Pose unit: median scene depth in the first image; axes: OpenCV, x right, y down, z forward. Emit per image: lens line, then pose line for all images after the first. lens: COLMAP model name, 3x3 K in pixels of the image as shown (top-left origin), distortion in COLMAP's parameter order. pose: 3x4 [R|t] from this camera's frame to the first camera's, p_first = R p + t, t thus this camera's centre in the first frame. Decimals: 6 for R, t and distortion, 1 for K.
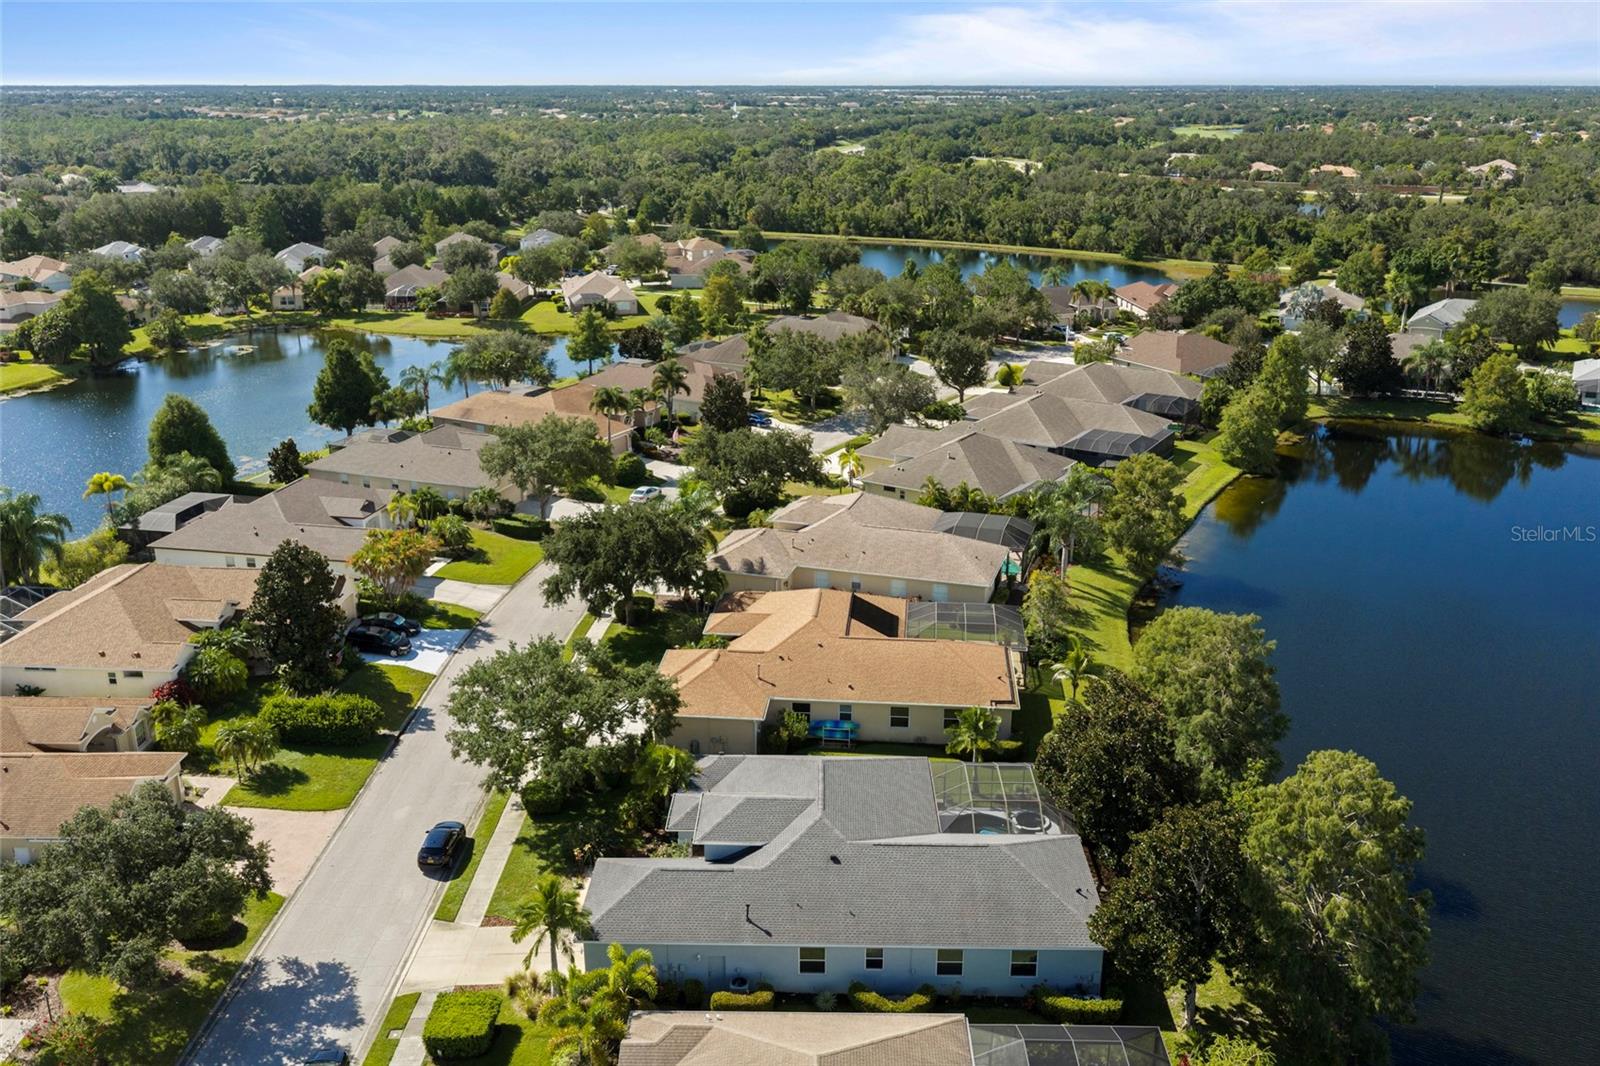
lens RADIAL K [[1328.2, 0, 793.1], [0, 1328.2, 538.7], [0, 0, 1]] dist [0.007002, -0.003775]
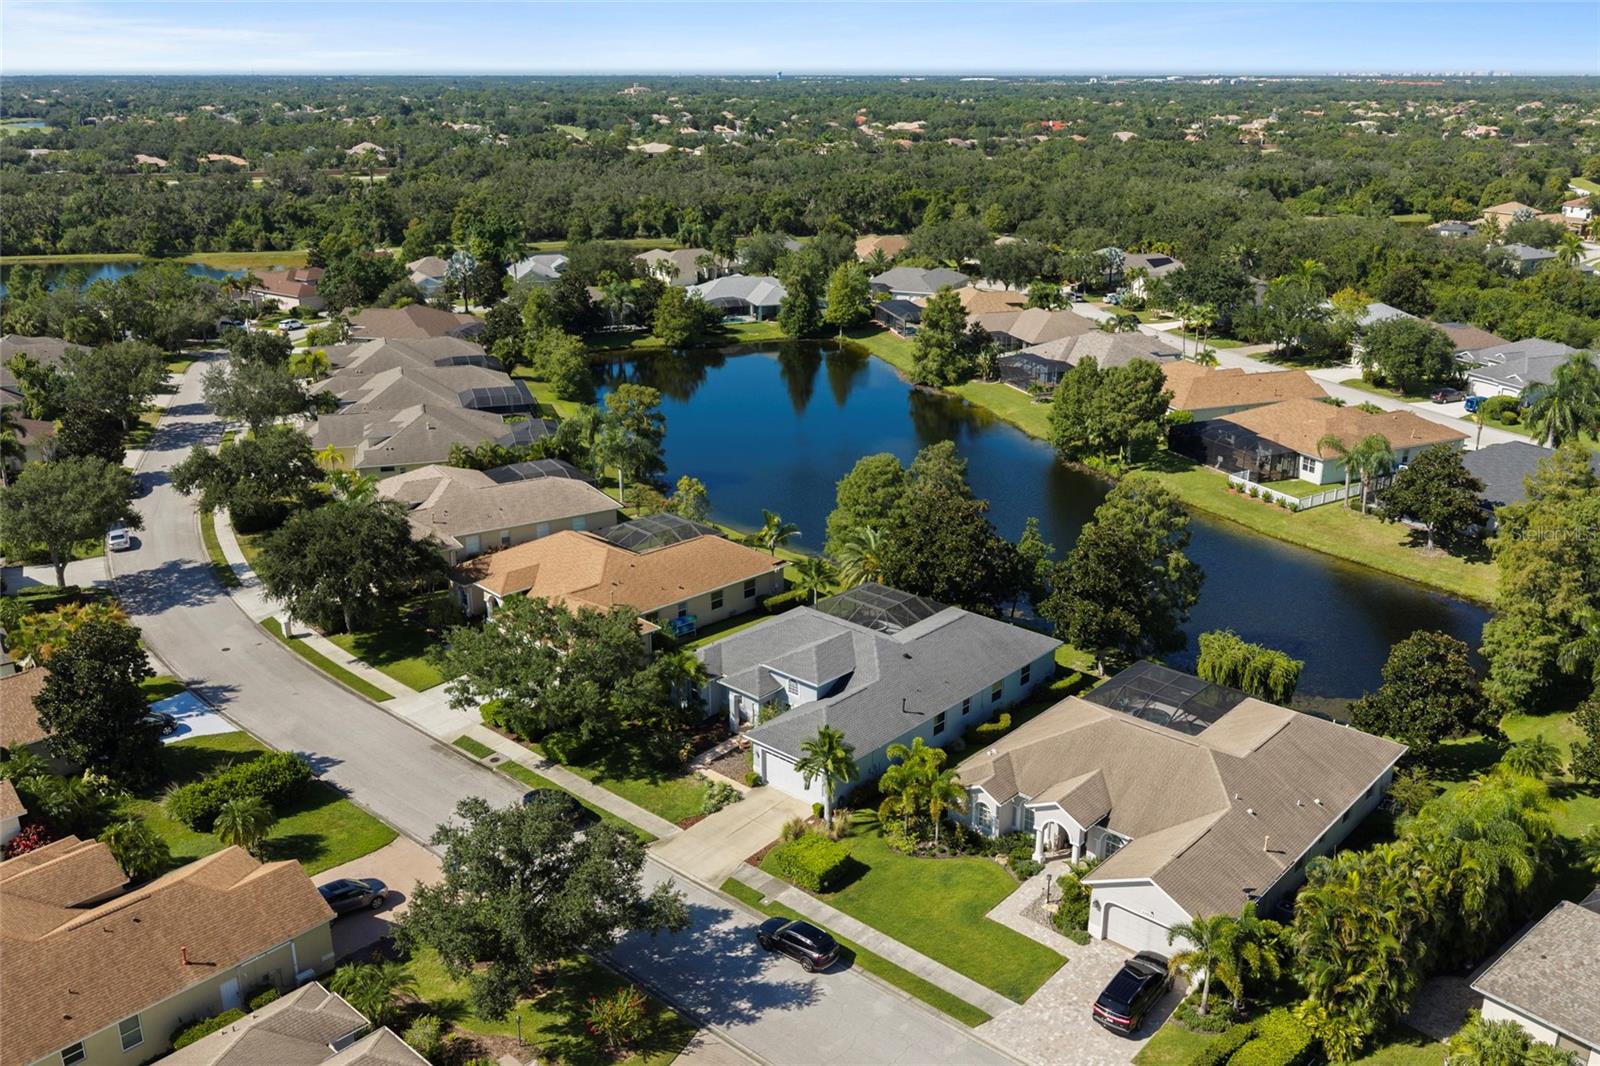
lens RADIAL K [[1328.2, 0, 793.1], [0, 1328.2, 538.7], [0, 0, 1]] dist [0.007002, -0.003775]
pose [[0.656599, -0.248281, 0.712204, -0.577787], [0.243715, 0.963453, 0.111181, -0.029253], [-0.713779, 0.100573, 0.693112, 0.087026]]
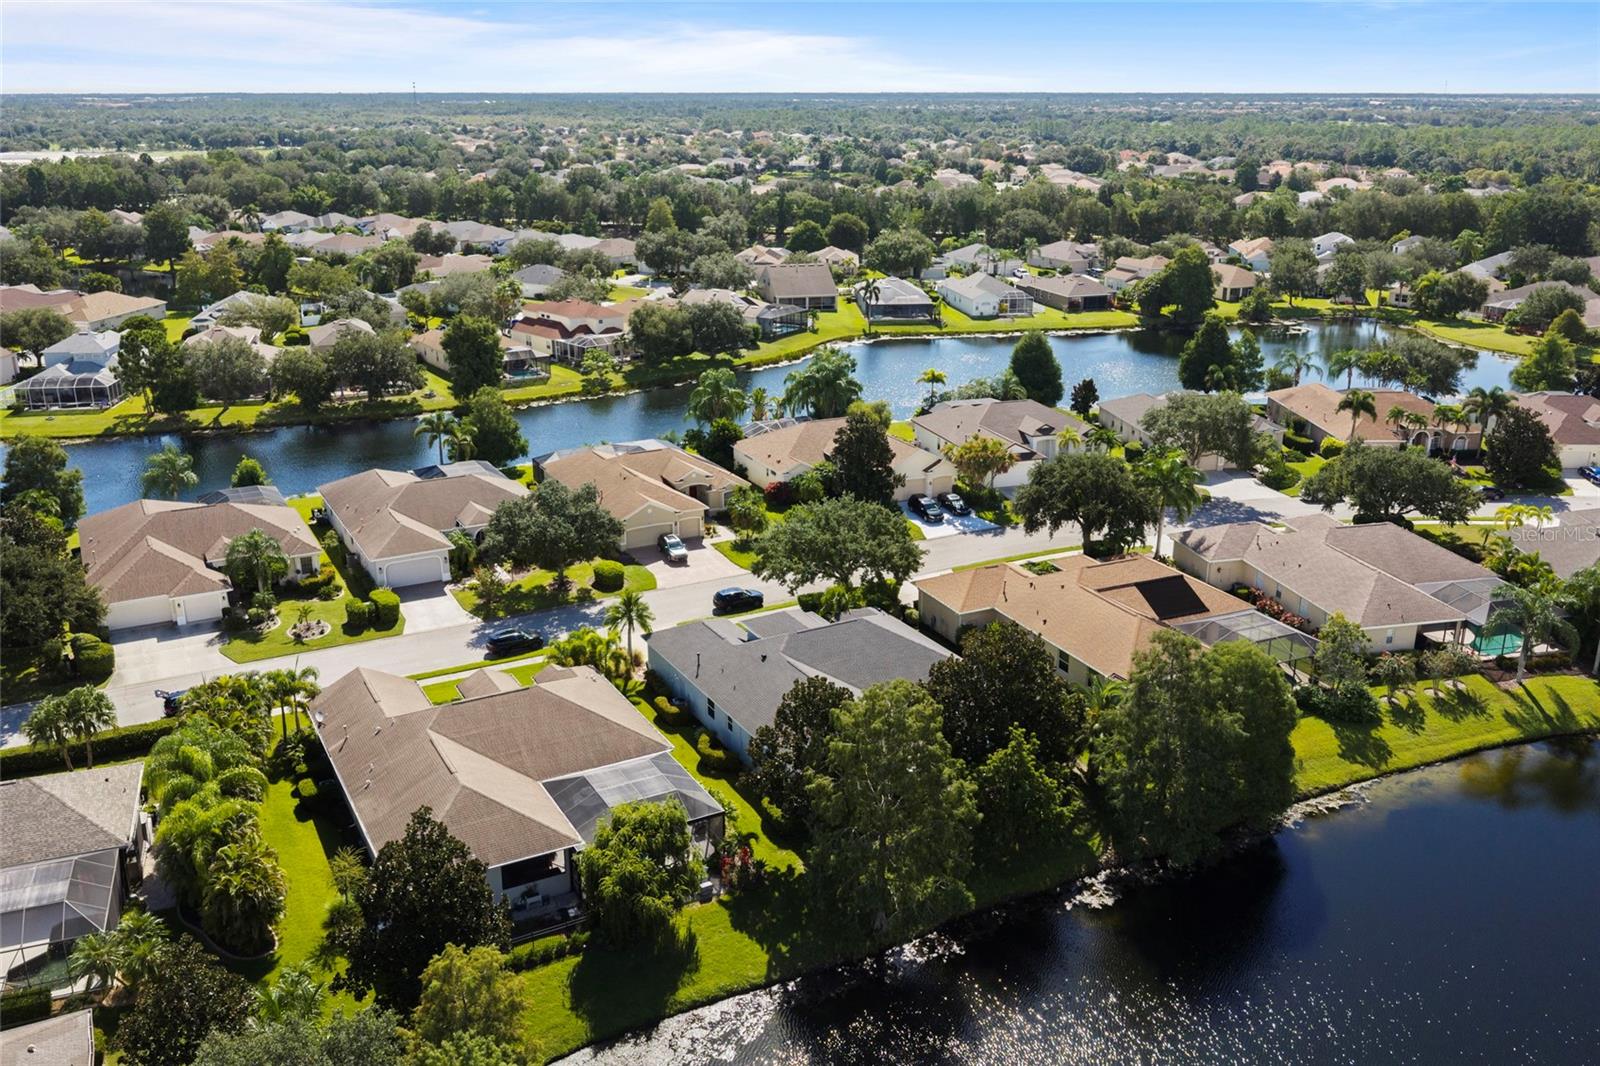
lens RADIAL K [[1328.2, 0, 793.1], [0, 1328.2, 538.7], [0, 0, 1]] dist [0.007002, -0.003775]
pose [[0.495478, 0.272628, -0.824728, 0.680261], [-0.276947, 0.949498, 0.147489, -0.050146], [0.823287, 0.155328, 0.545959, 0.156865]]
